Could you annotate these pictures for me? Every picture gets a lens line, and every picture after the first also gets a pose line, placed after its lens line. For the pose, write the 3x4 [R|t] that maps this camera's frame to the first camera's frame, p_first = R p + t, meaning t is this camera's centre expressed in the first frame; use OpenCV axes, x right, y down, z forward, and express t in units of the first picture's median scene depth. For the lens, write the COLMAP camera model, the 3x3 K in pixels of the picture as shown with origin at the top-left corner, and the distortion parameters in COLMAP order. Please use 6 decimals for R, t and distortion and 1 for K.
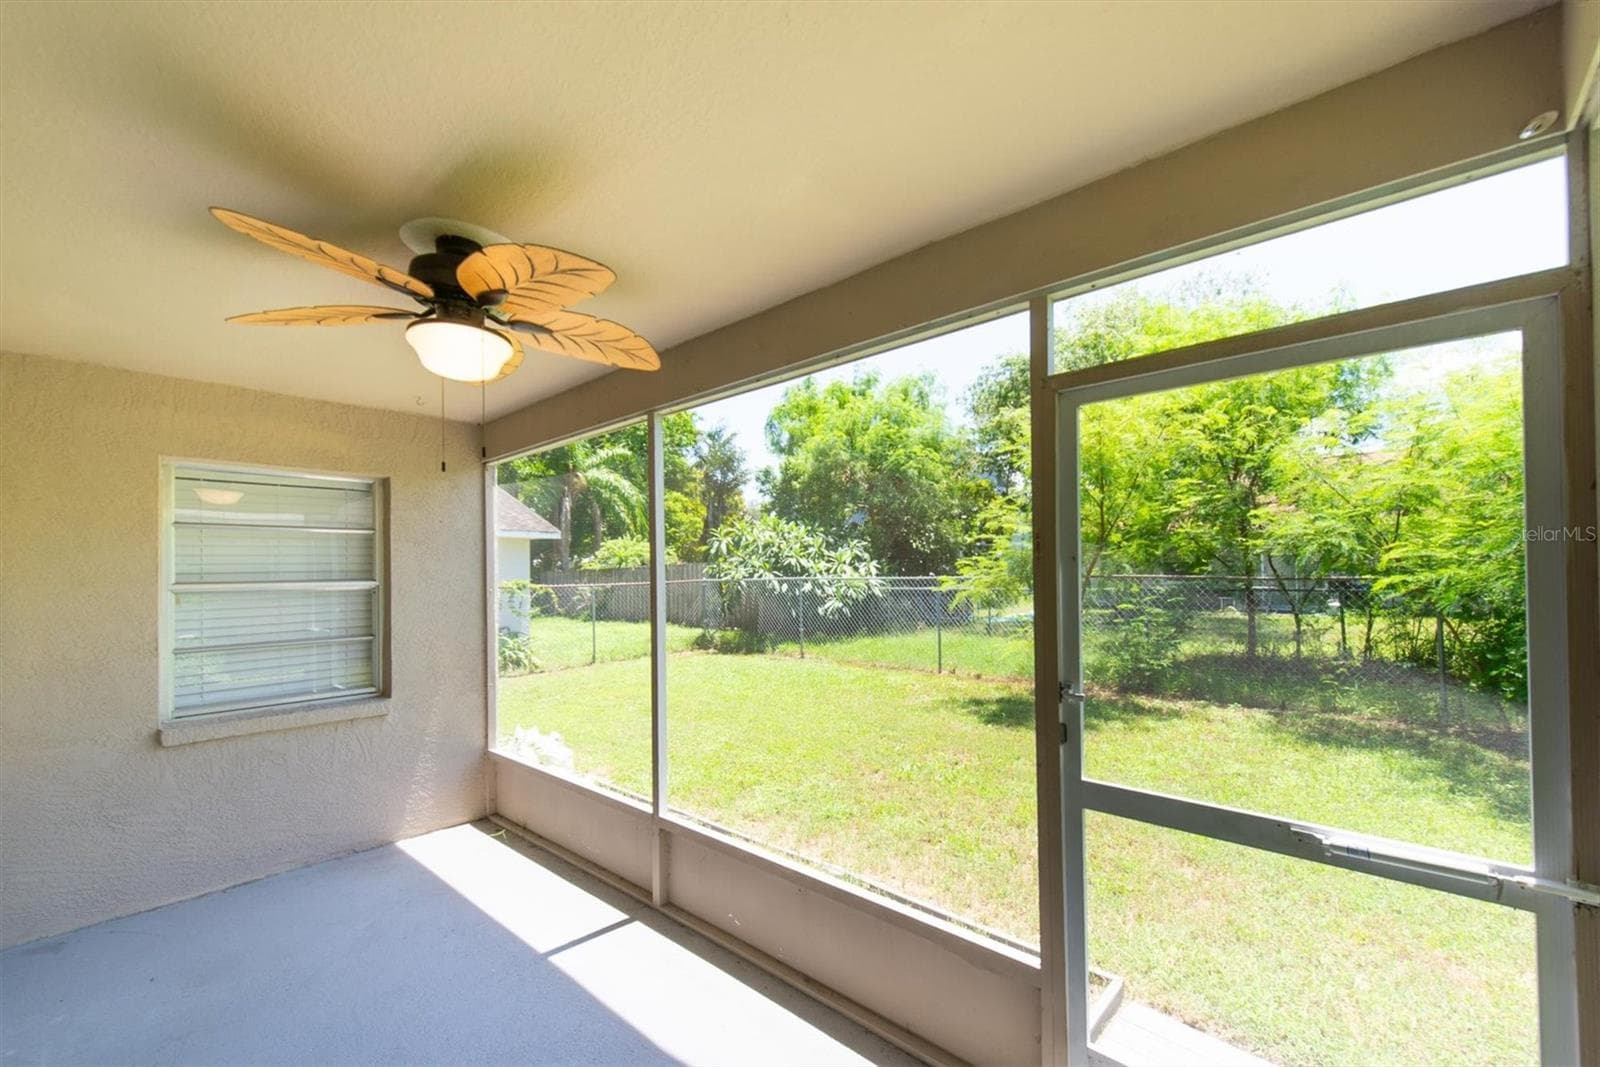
lens RADIAL K [[658.4, 0, 781.9], [0, 658.4, 574.2], [0, 0, 1]] dist [0.020012, -0.000056]
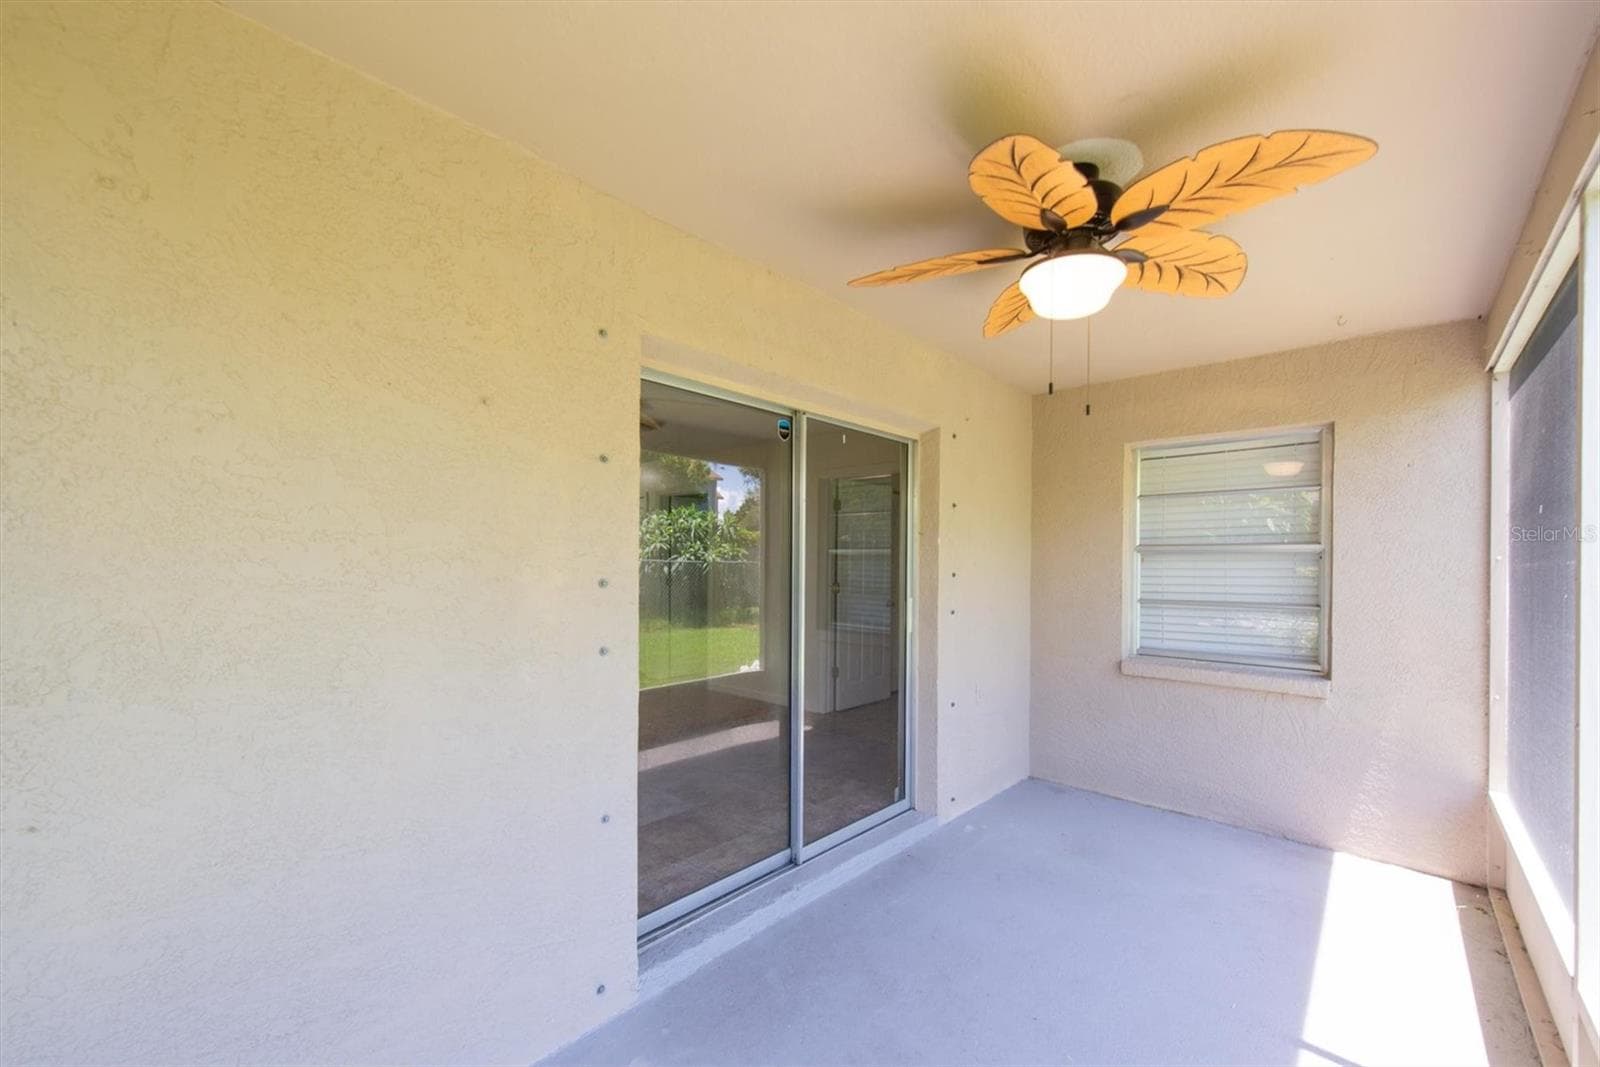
lens RADIAL K [[641.6, 0, 785.4], [0, 641.6, 566.9], [0, 0, 1]] dist [0.008354, -0.000339]
pose [[0.018620, 0.025246, -0.999508, 0.234084], [-0.008747, 0.999647, 0.025086, 0.026378], [0.999788, 0.008276, 0.018835, 0.292266]]
